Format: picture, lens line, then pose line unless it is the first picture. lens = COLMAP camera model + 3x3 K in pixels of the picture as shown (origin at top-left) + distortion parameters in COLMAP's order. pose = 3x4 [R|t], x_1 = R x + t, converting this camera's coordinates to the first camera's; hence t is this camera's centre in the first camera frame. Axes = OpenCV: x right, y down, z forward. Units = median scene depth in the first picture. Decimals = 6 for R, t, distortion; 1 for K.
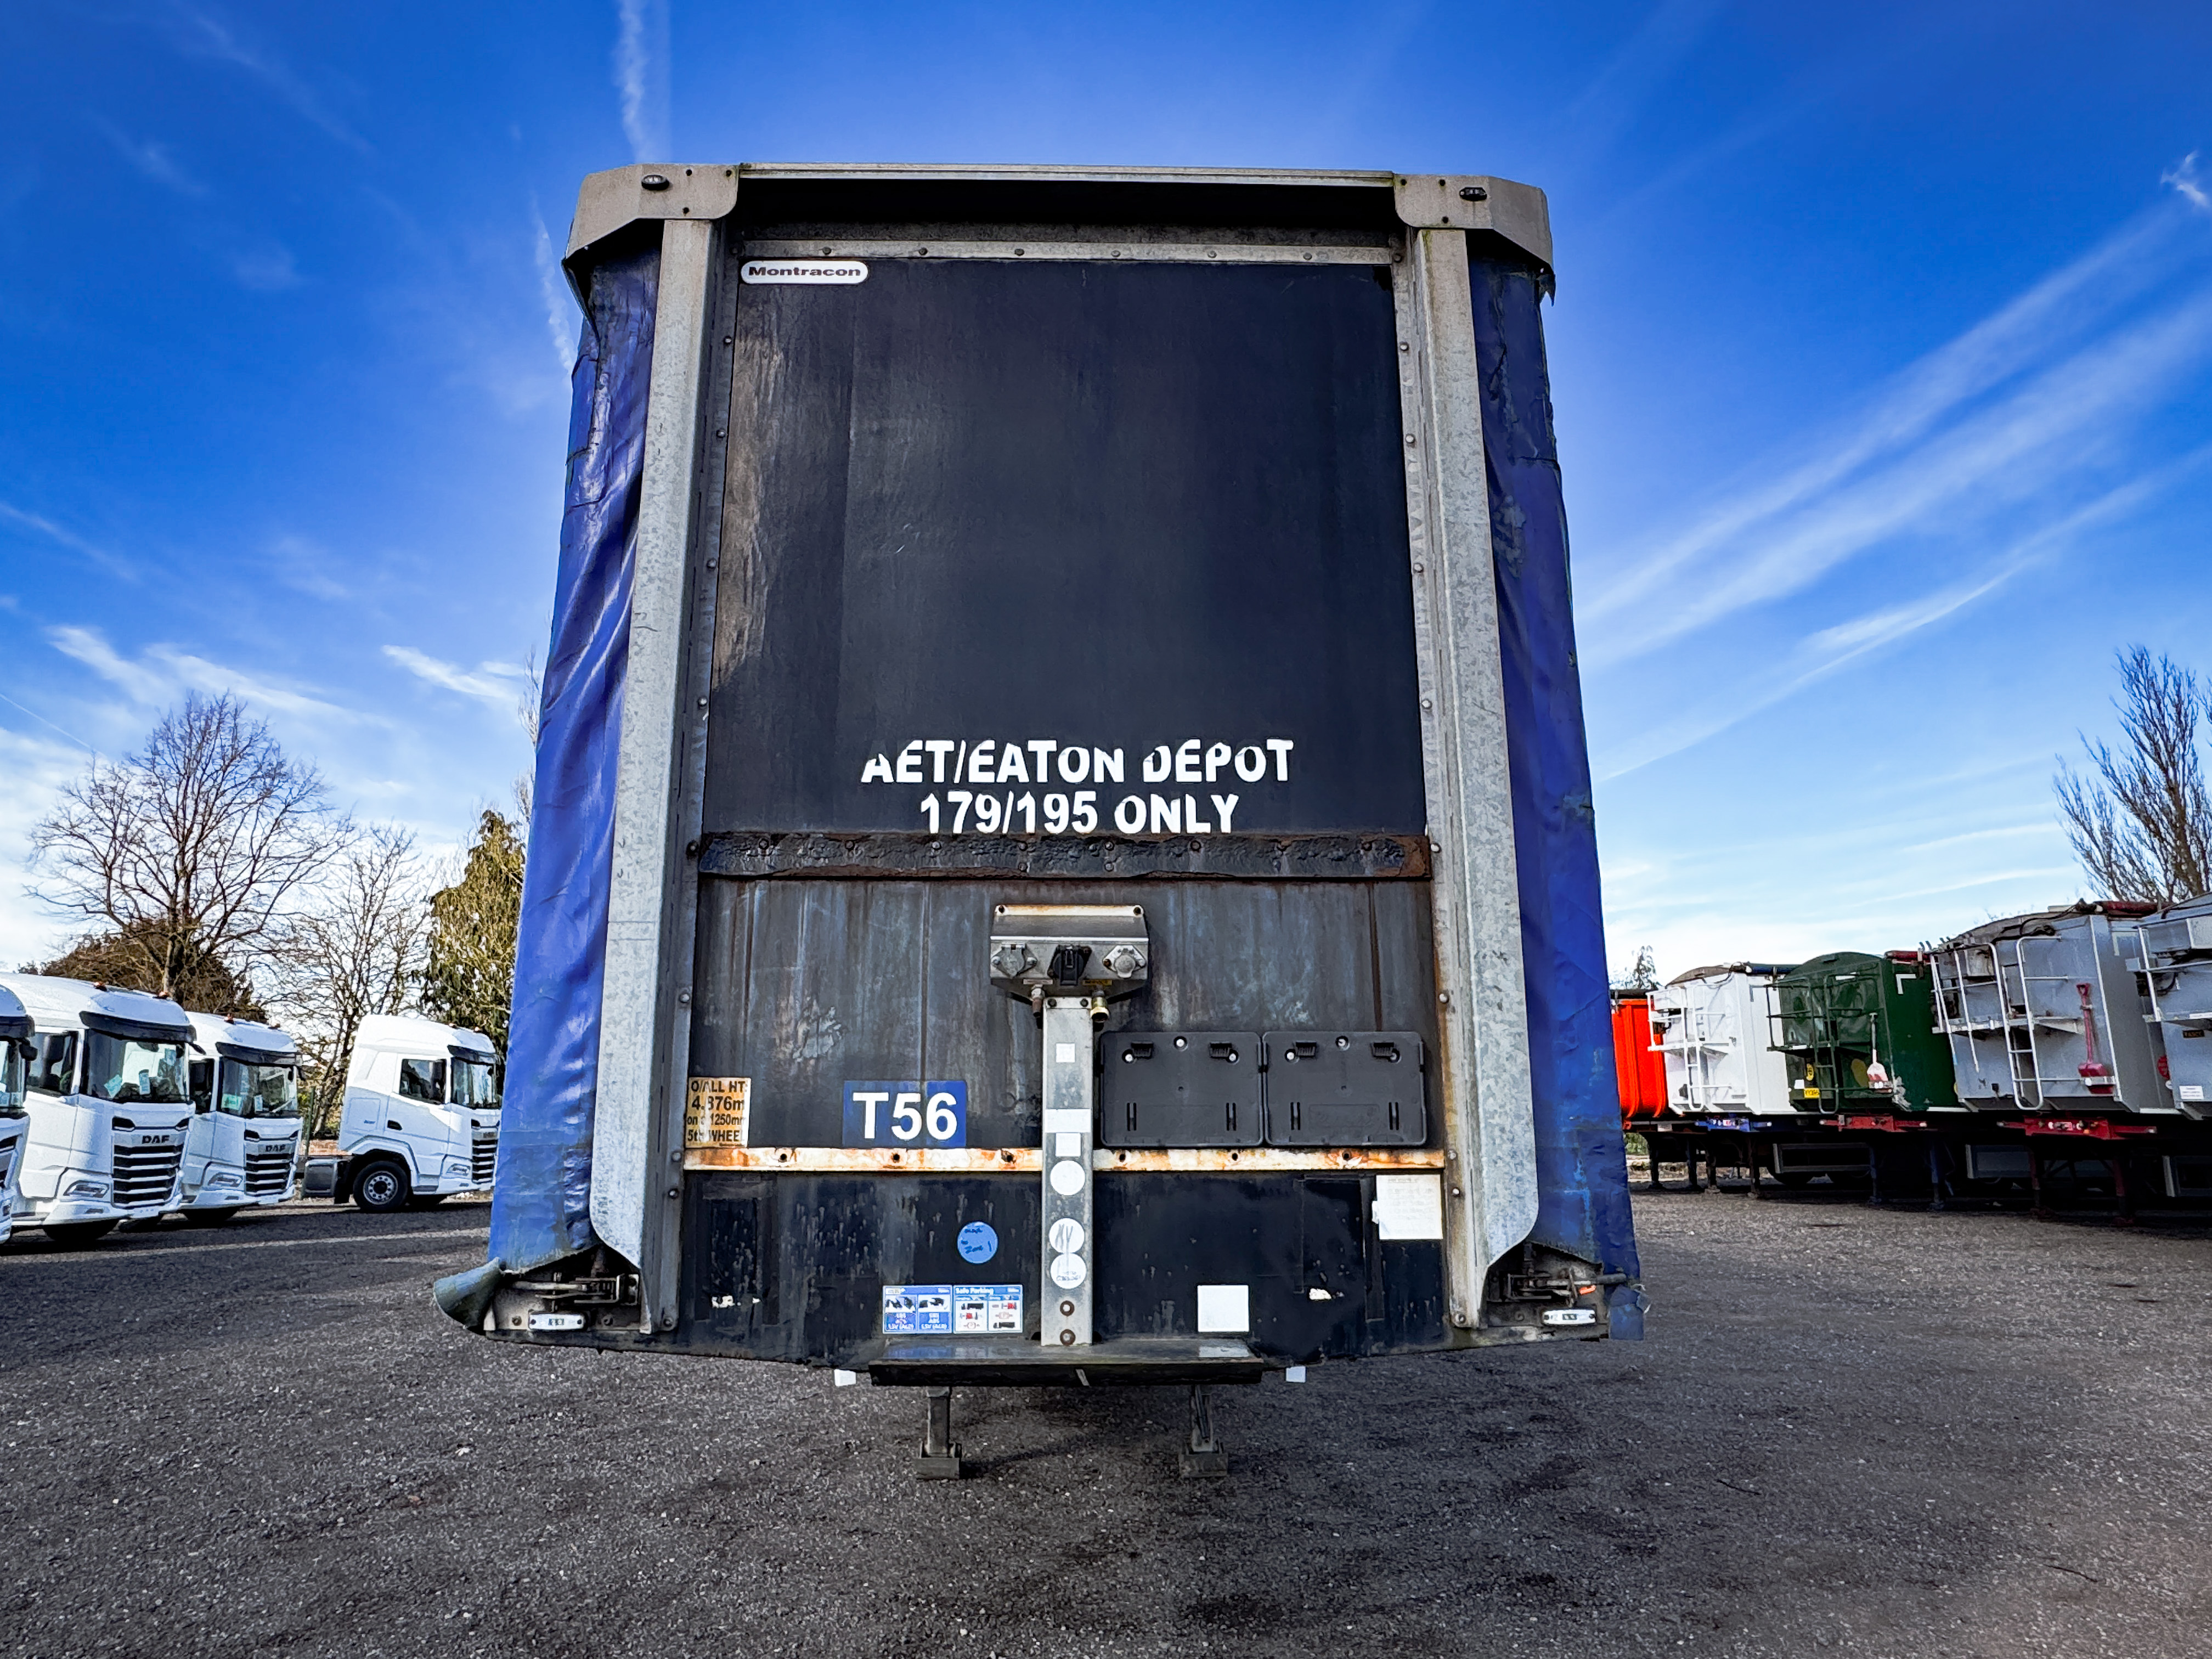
lens RADIAL K [[1310.9, 0, 1106.0], [0, 1310.9, 829.5], [0, 0, 1]] dist [-0.043818, 0.000069]
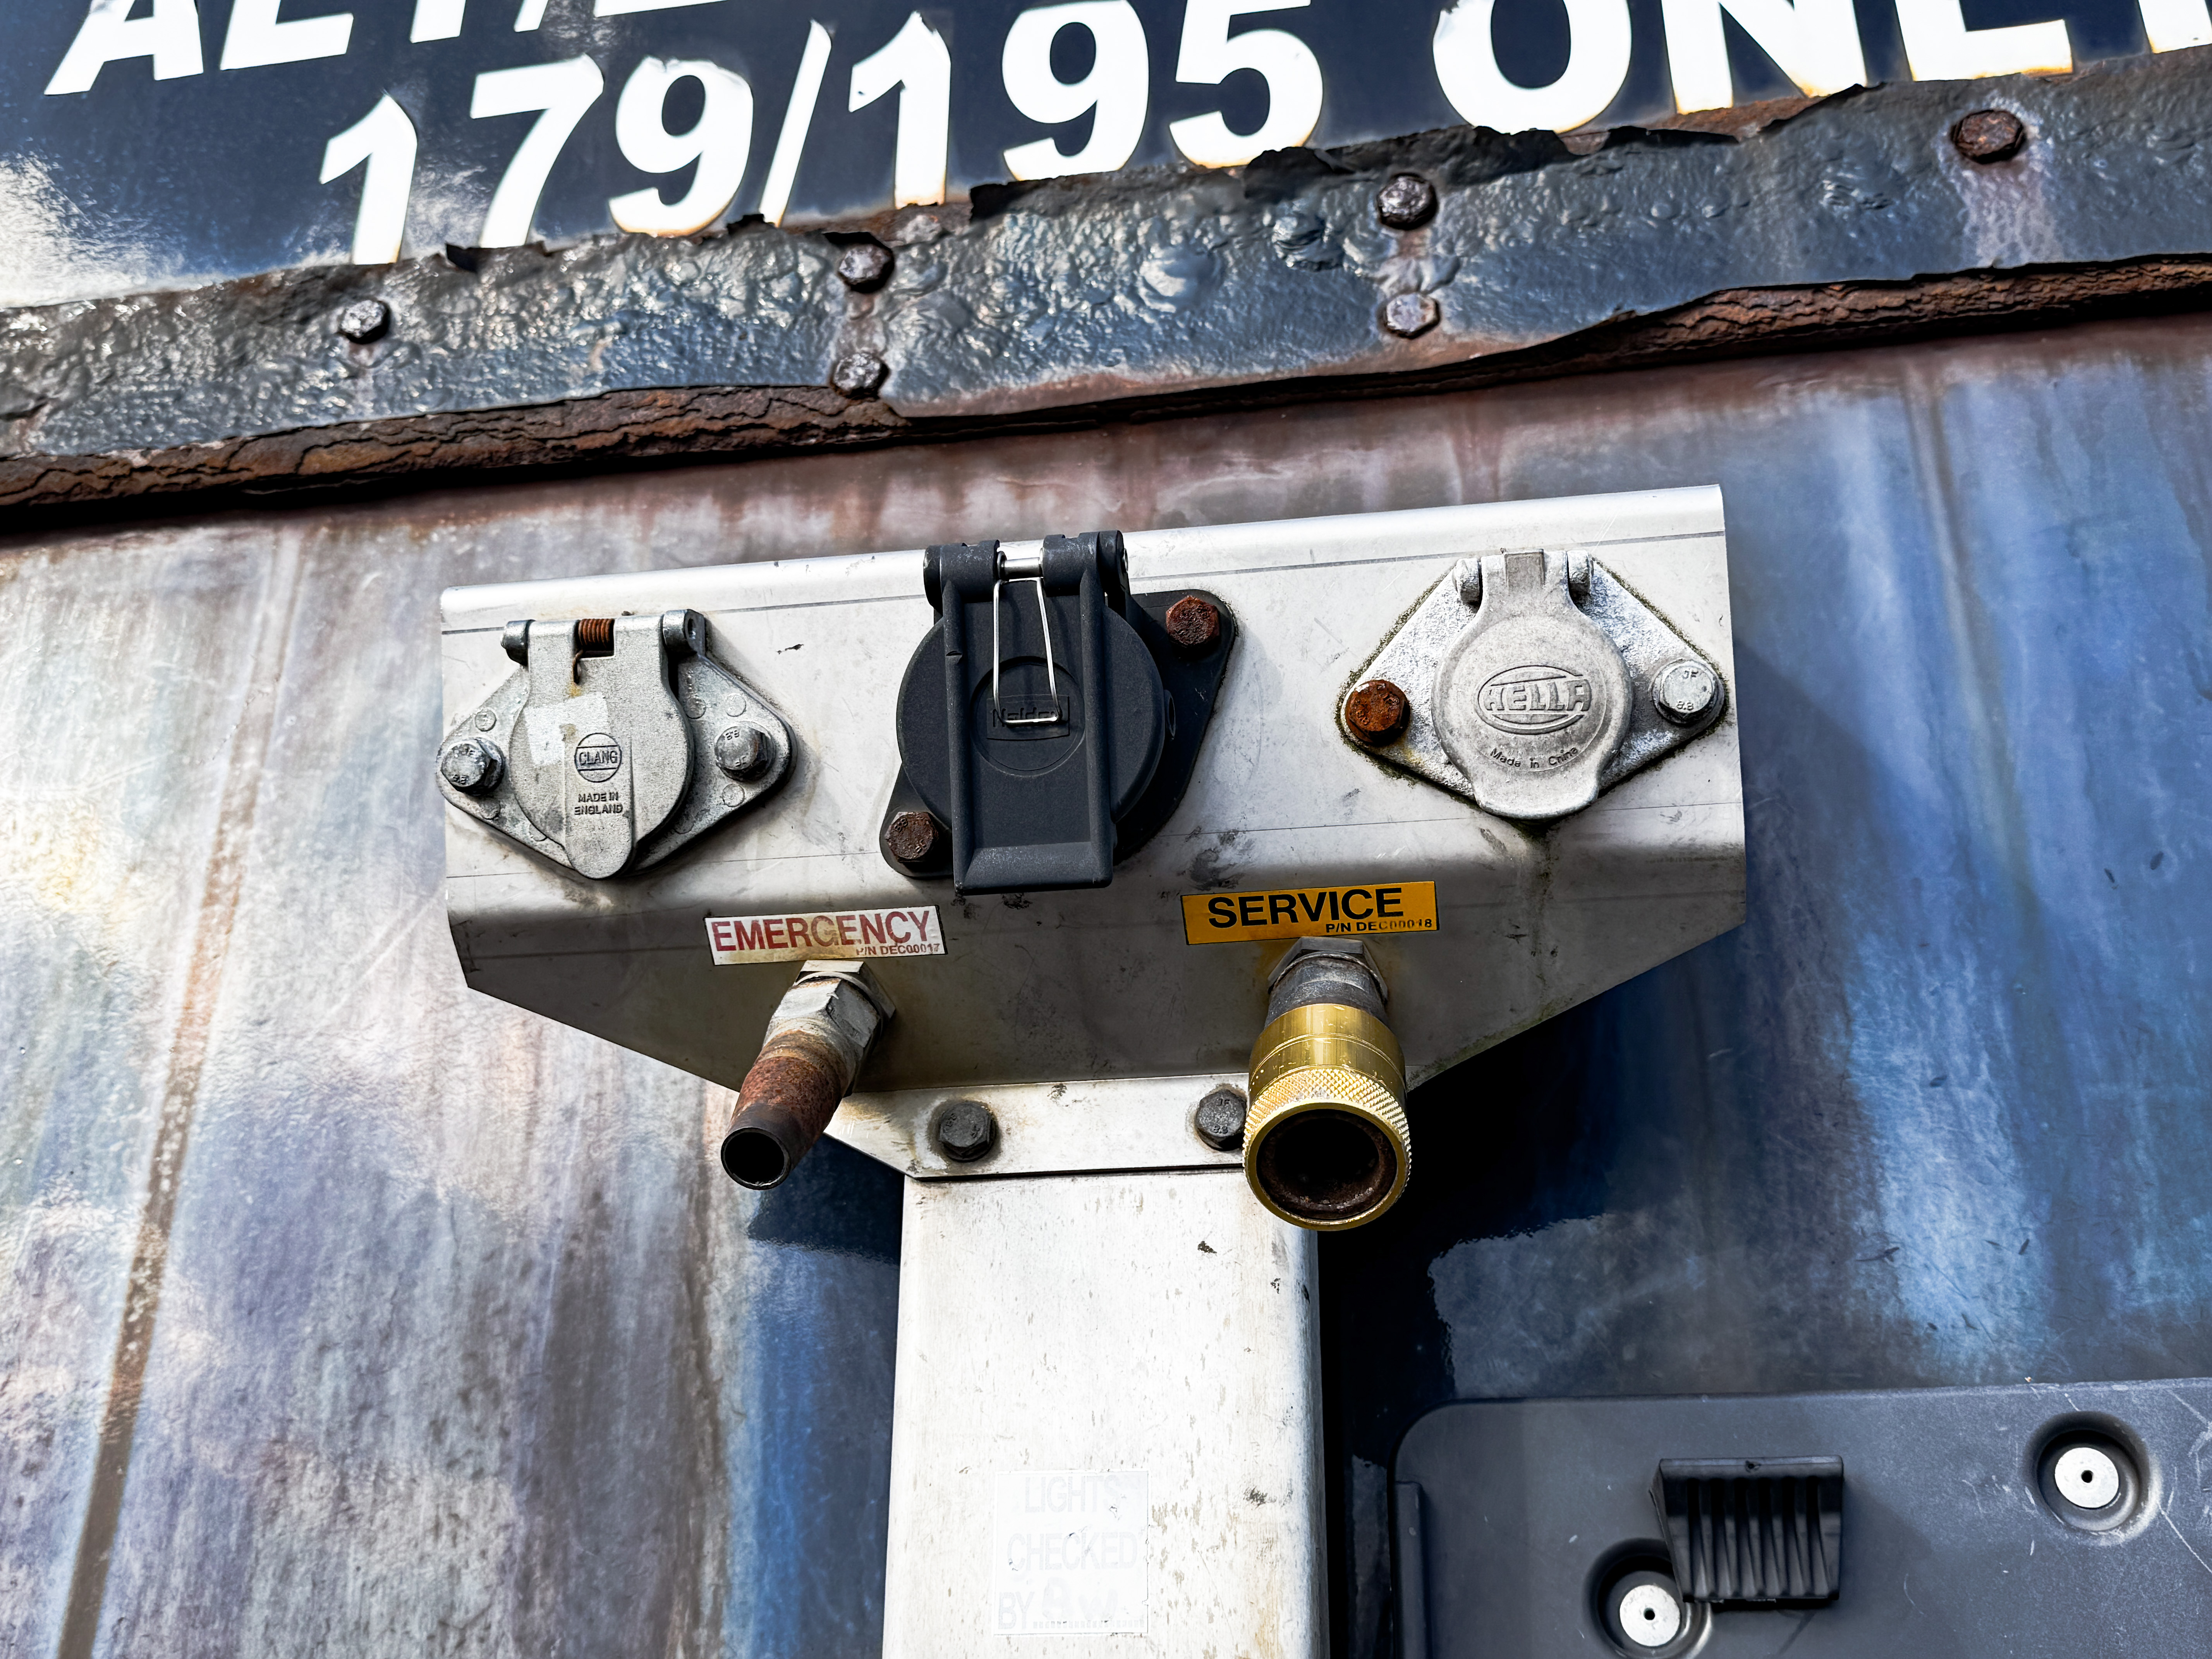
lens RADIAL K [[2313.8, 0, 1106.0], [0, 2313.8, 829.5], [0, 0, 1]] dist [-0.009815, -0.013639]
pose [[0.978119, -0.078637, -0.192612, 0.014818], [0.029236, 0.968581, -0.246973, 0.150906], [0.205982, 0.235938, 0.949687, 0.753070]]
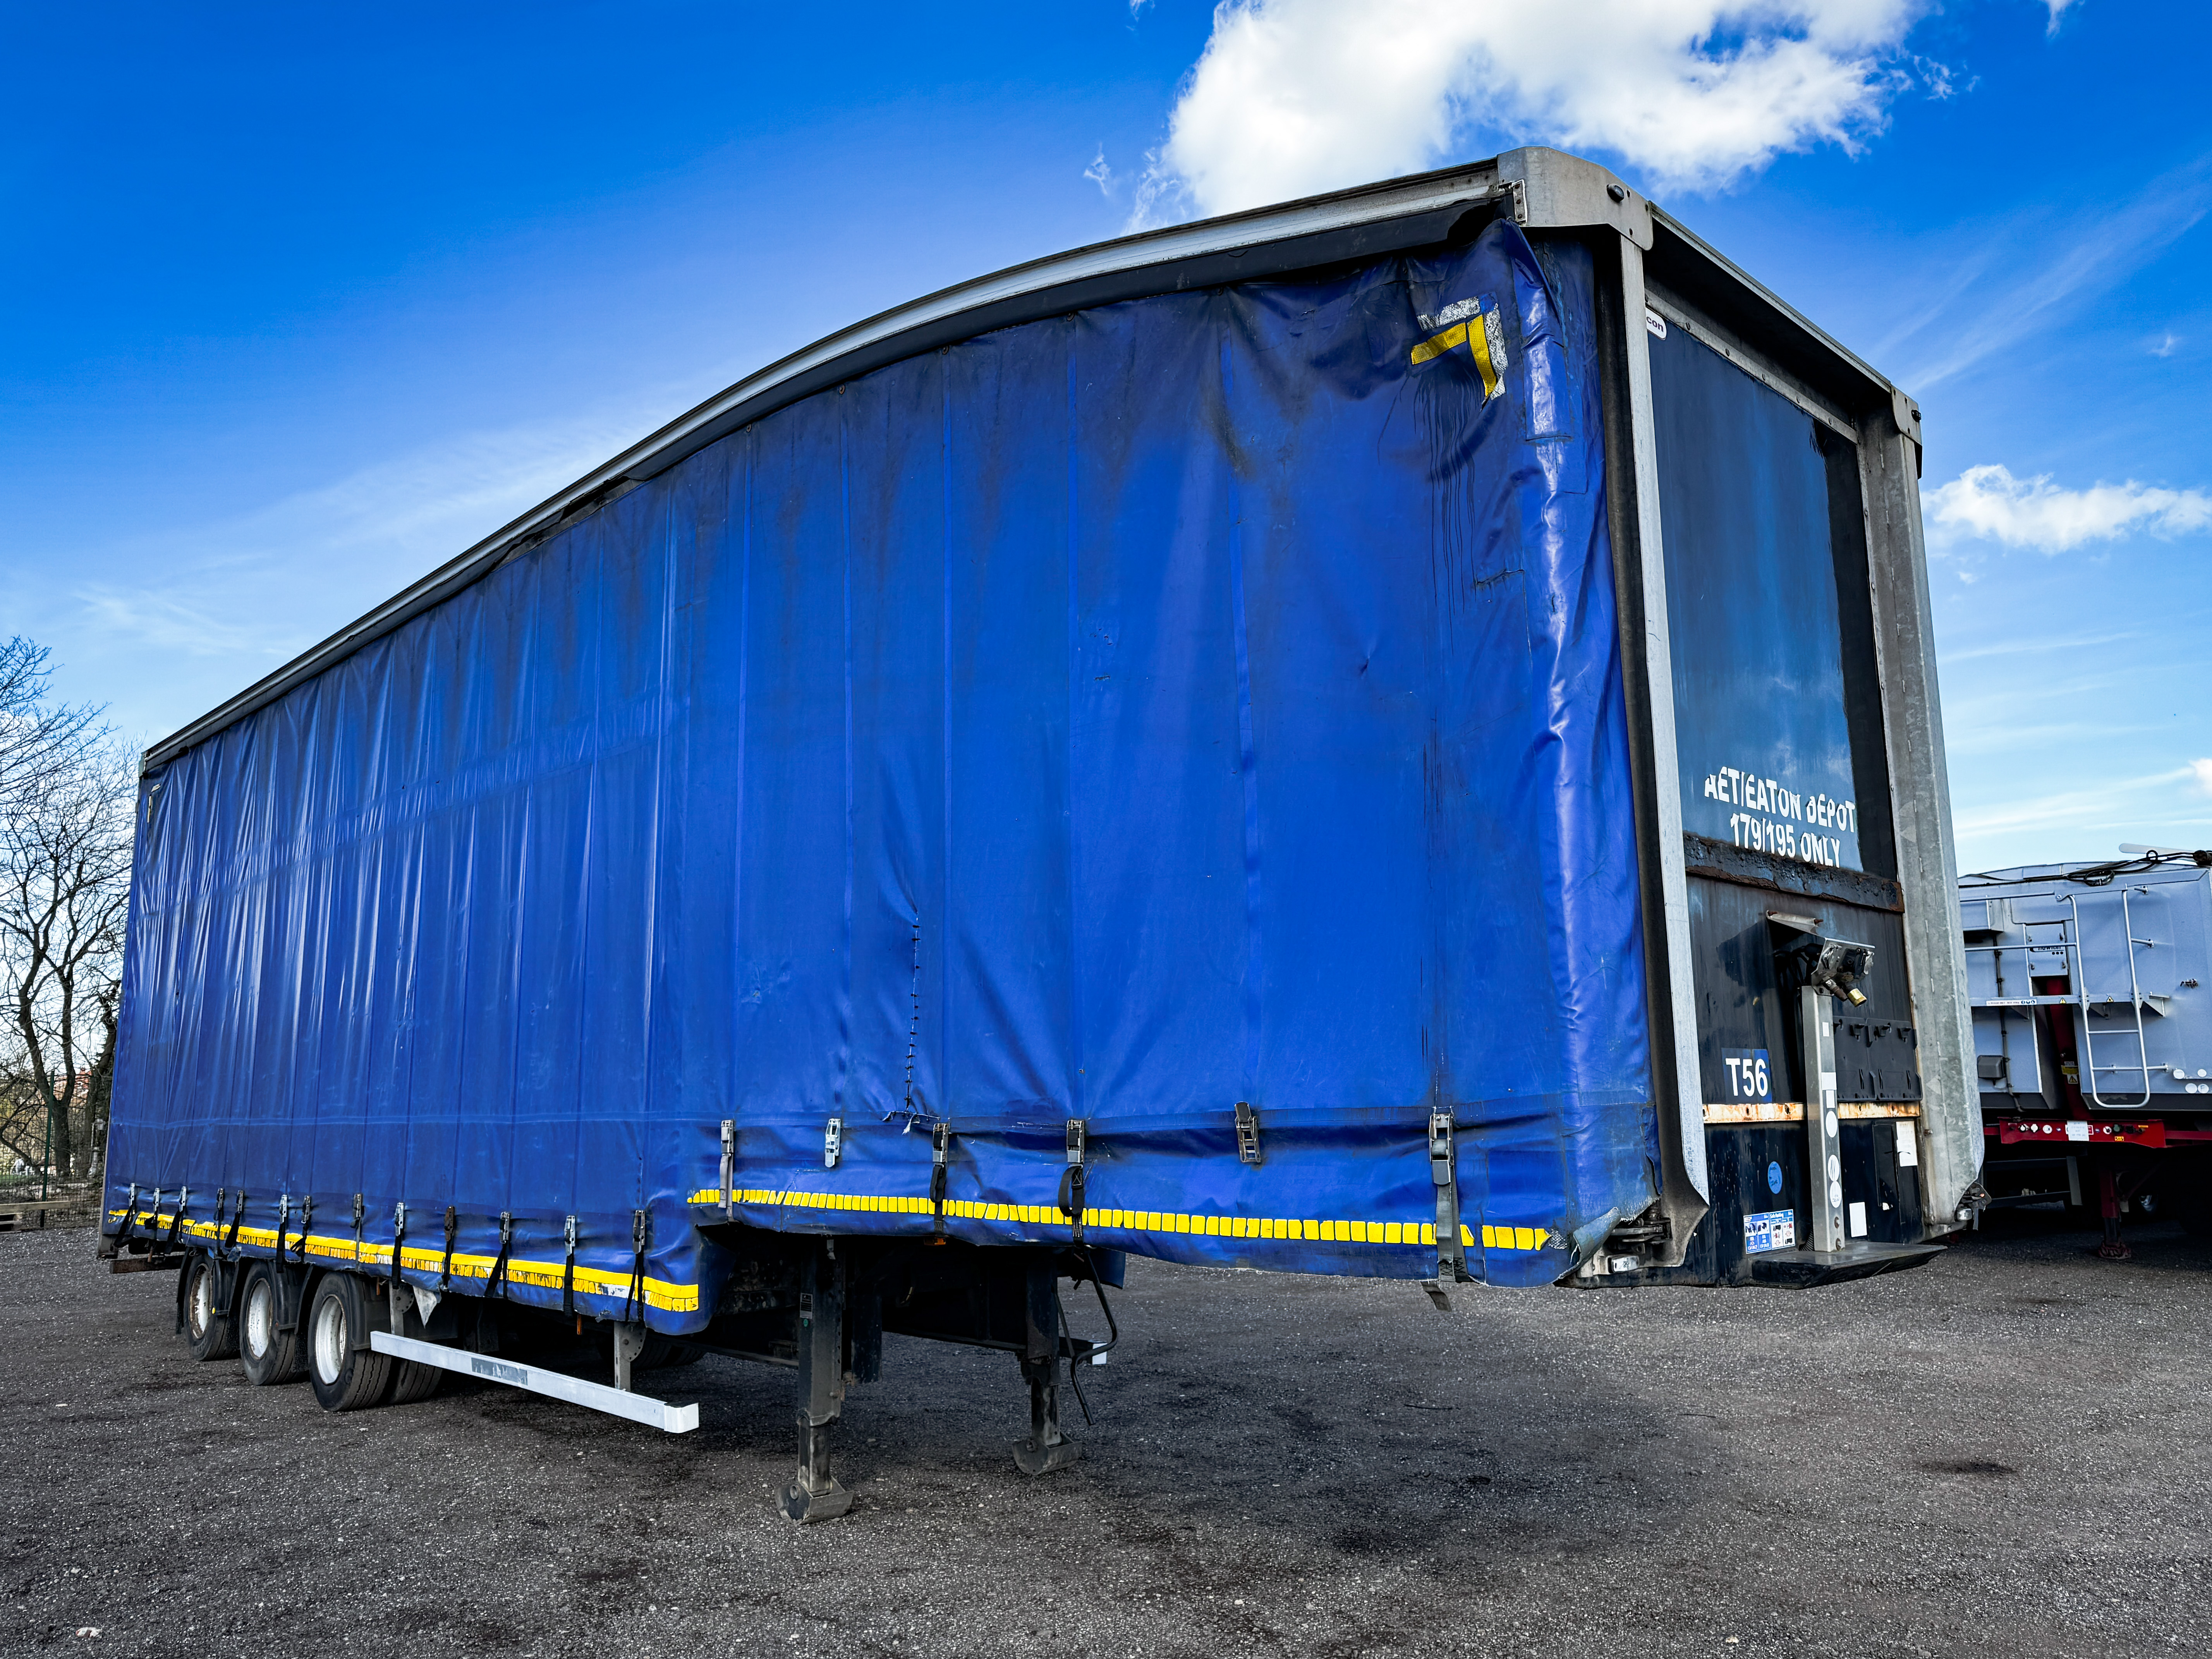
lens RADIAL K [[1572.1, 0, 1113.0], [0, 1572.1, 837.5], [0, 0, 1]] dist [0.008978, 0.004705]
pose [[0.745078, 0.106108, 0.658483, -1.528259], [-0.131674, 0.991235, -0.010738, 0.086862], [-0.653850, -0.078705, 0.752519, 0.282928]]
